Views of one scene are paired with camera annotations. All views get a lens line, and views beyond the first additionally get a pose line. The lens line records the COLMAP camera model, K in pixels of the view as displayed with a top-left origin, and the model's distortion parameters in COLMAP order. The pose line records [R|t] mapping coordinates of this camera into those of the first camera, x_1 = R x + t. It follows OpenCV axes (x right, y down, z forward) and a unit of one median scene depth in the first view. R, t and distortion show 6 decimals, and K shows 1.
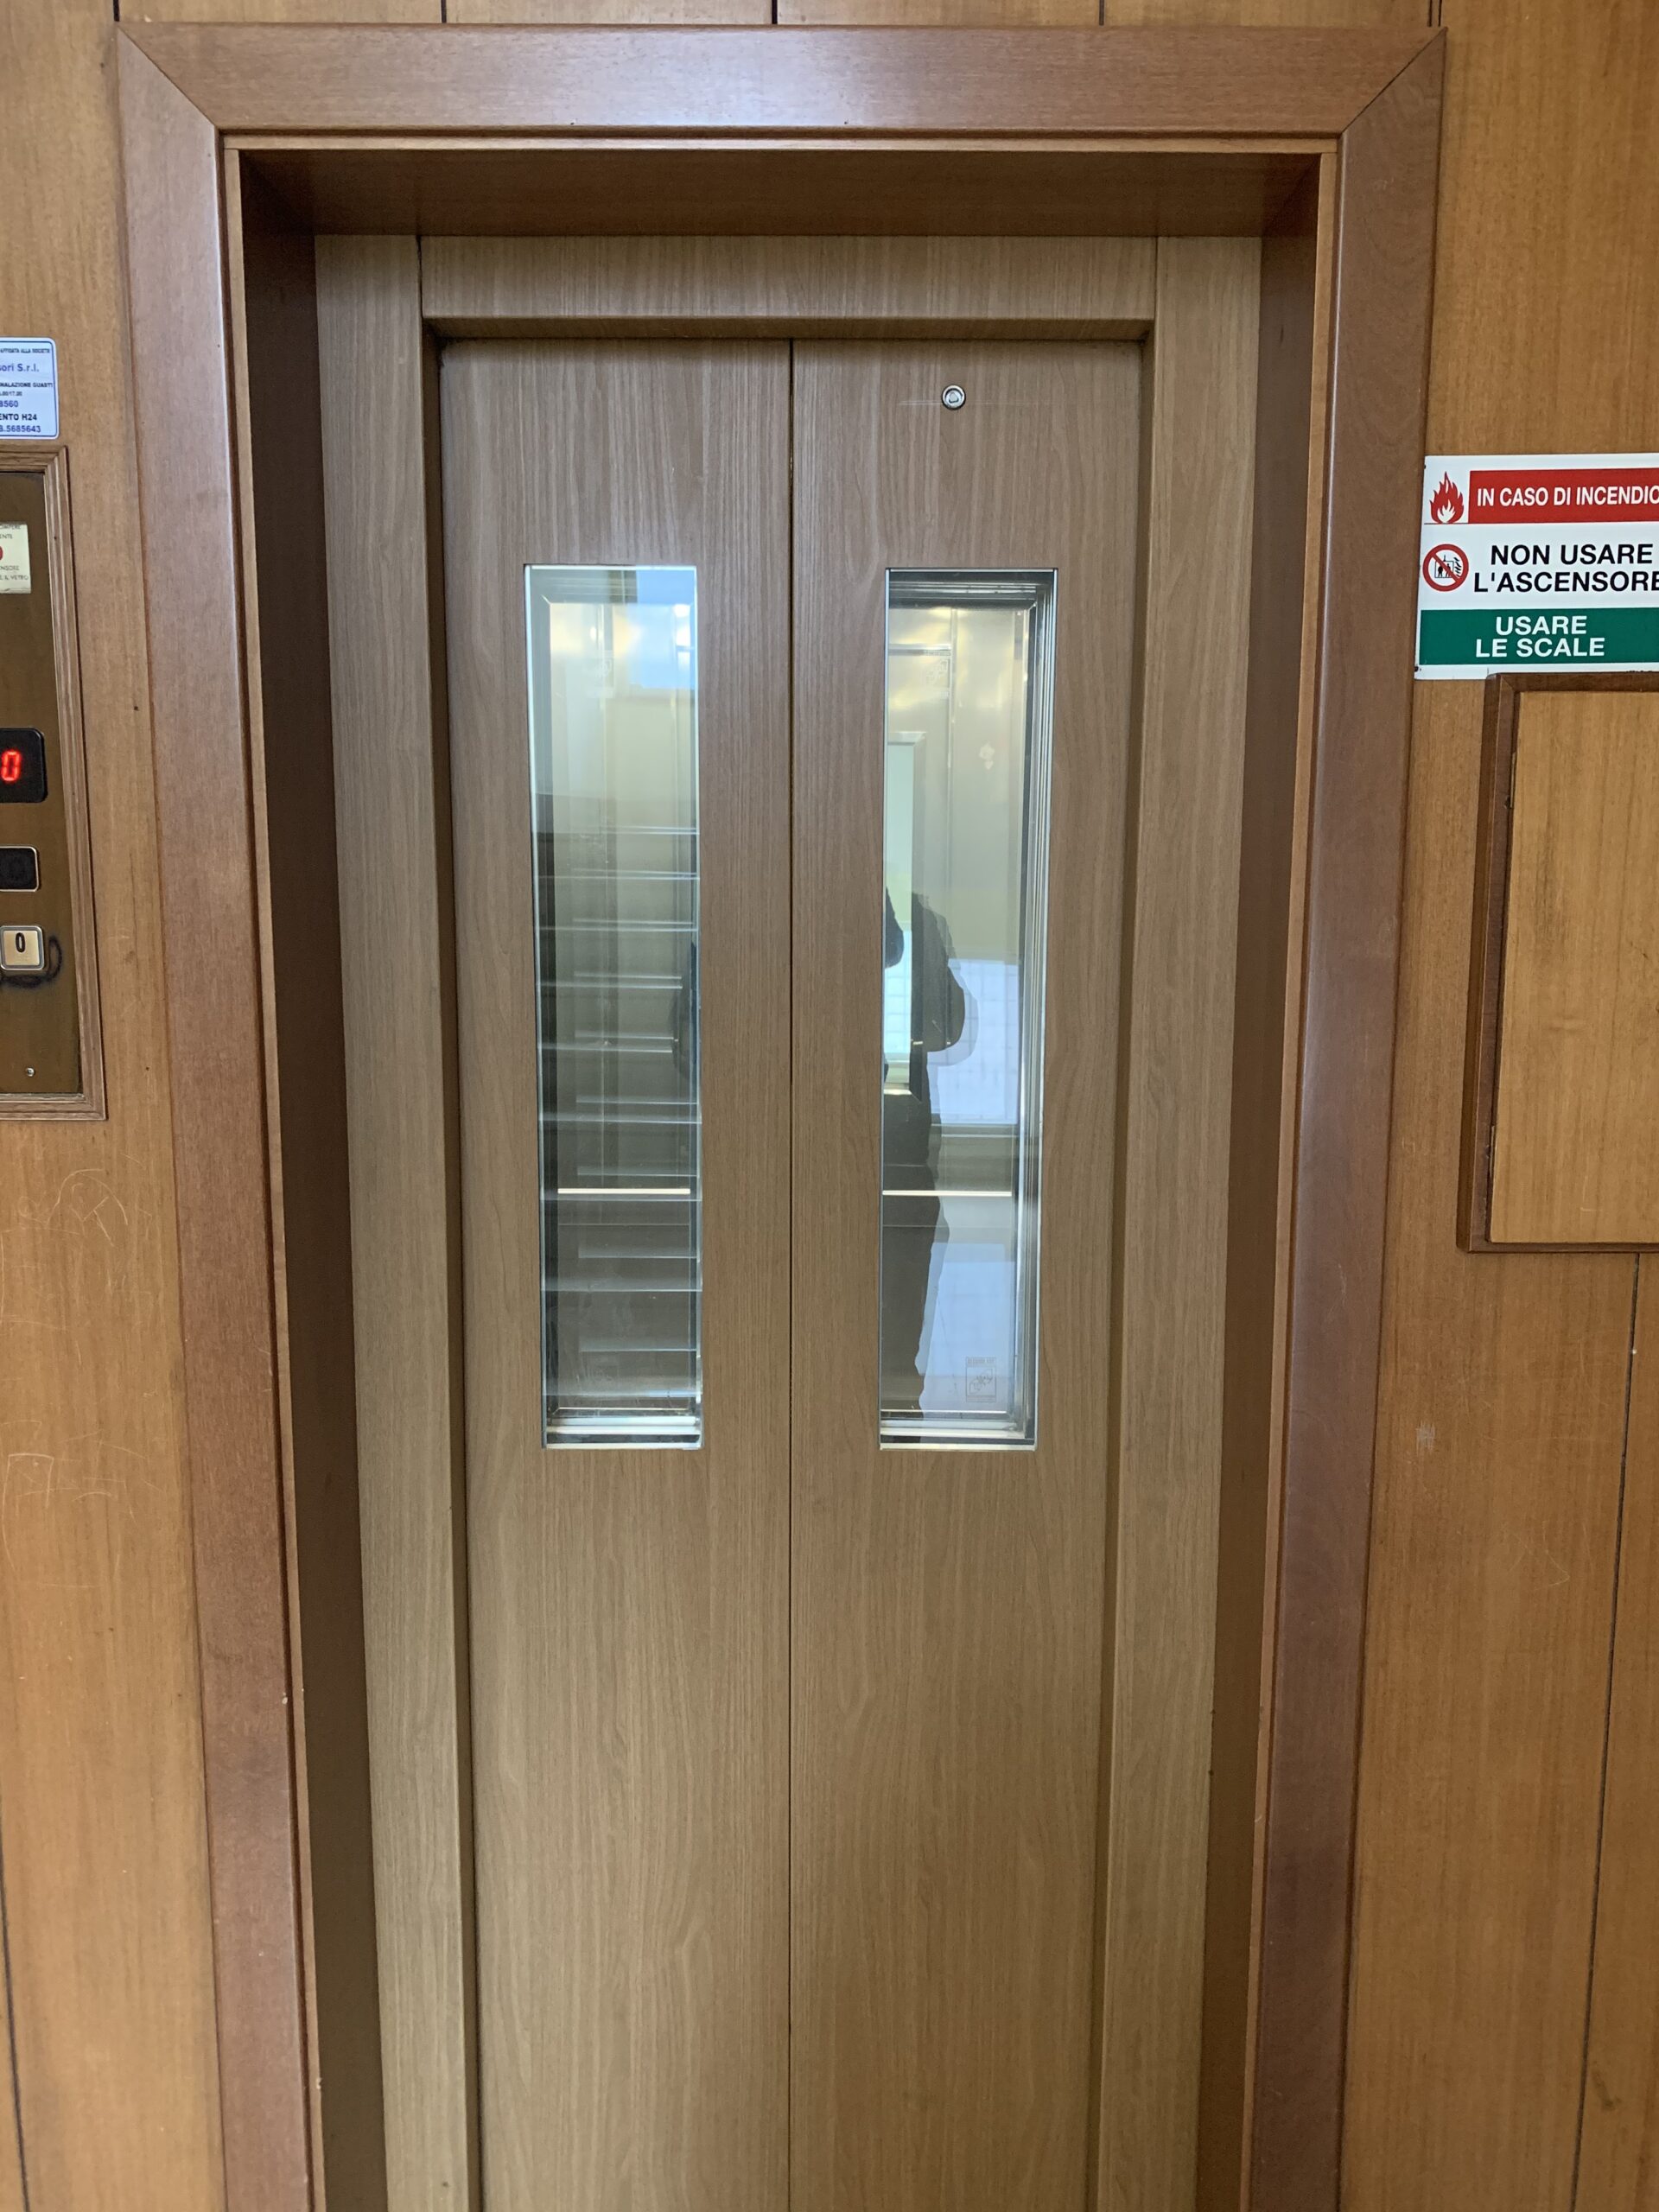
lens RADIAL K [[1684.5, 0, 808.7], [0, 1684.5, 1007.3], [0, 0, 1]] dist [0.003512, -0.007184]
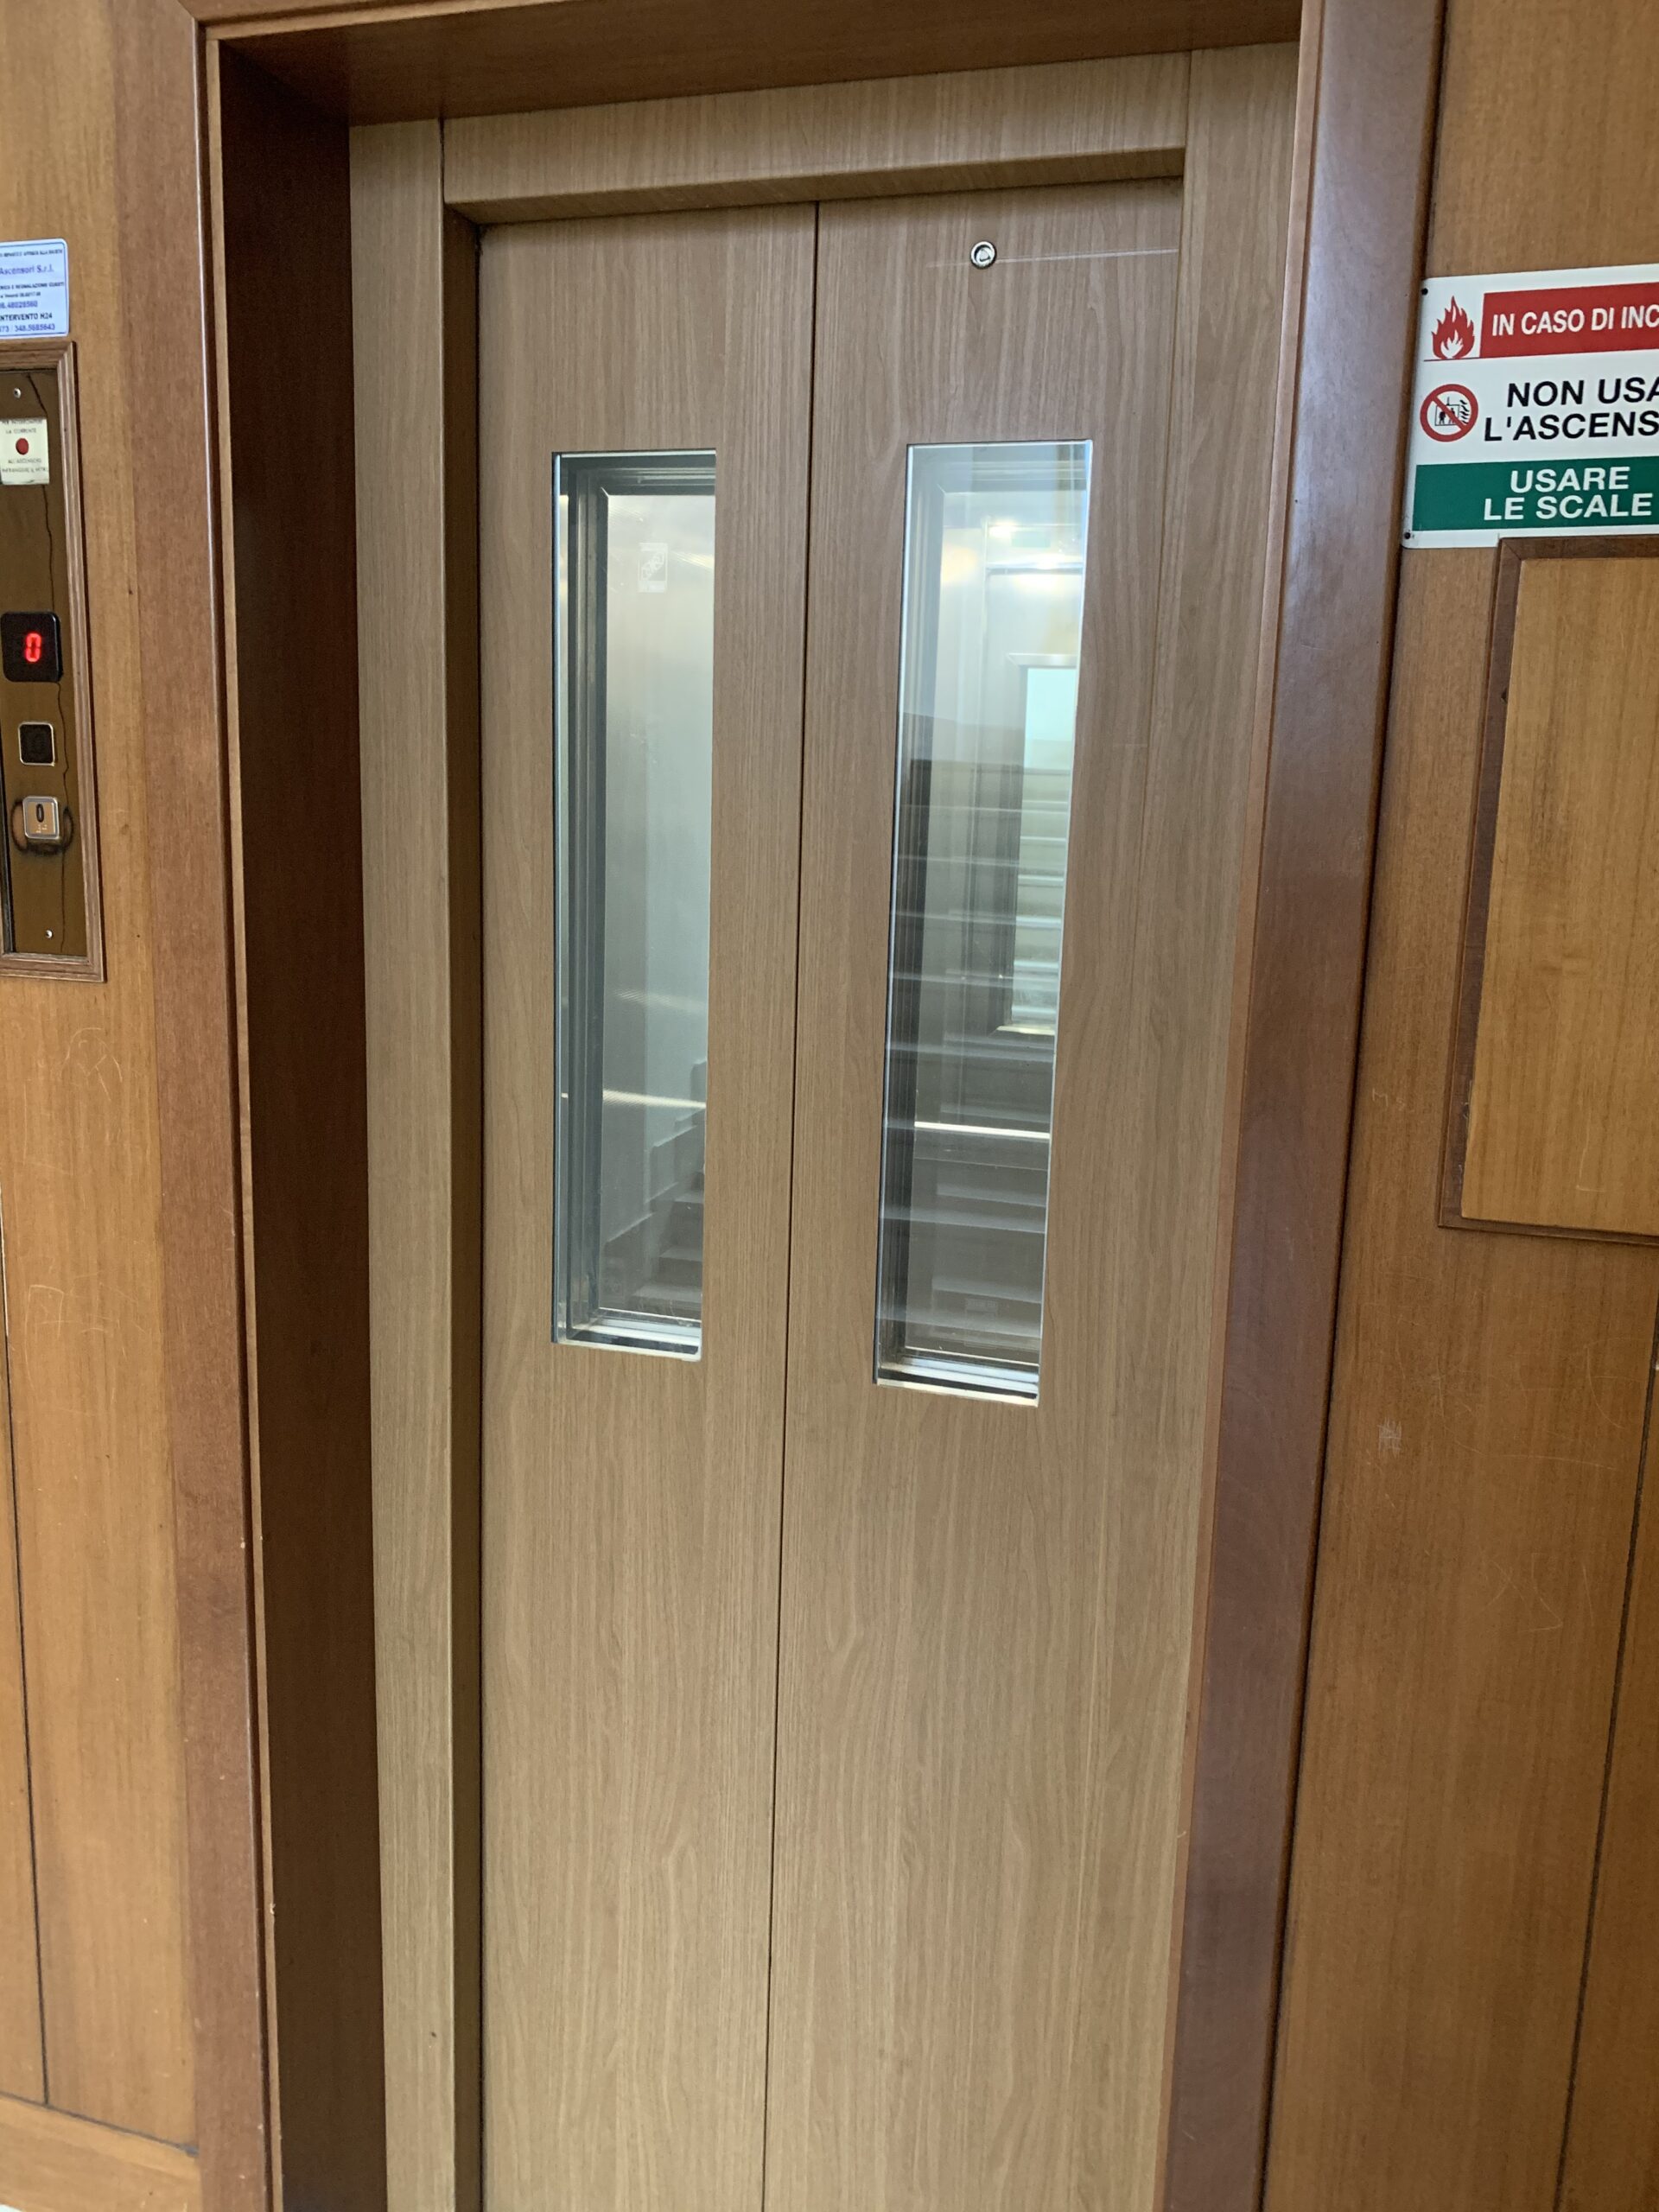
lens RADIAL K [[1684.5, 0, 808.7], [0, 1684.5, 1007.3], [0, 0, 1]] dist [0.003512, -0.007184]
pose [[0.960777, 0.060973, -0.270535, 0.281380], [-0.052586, 0.997887, 0.038149, 0.017186], [0.272289, -0.022426, 0.961954, 0.088275]]
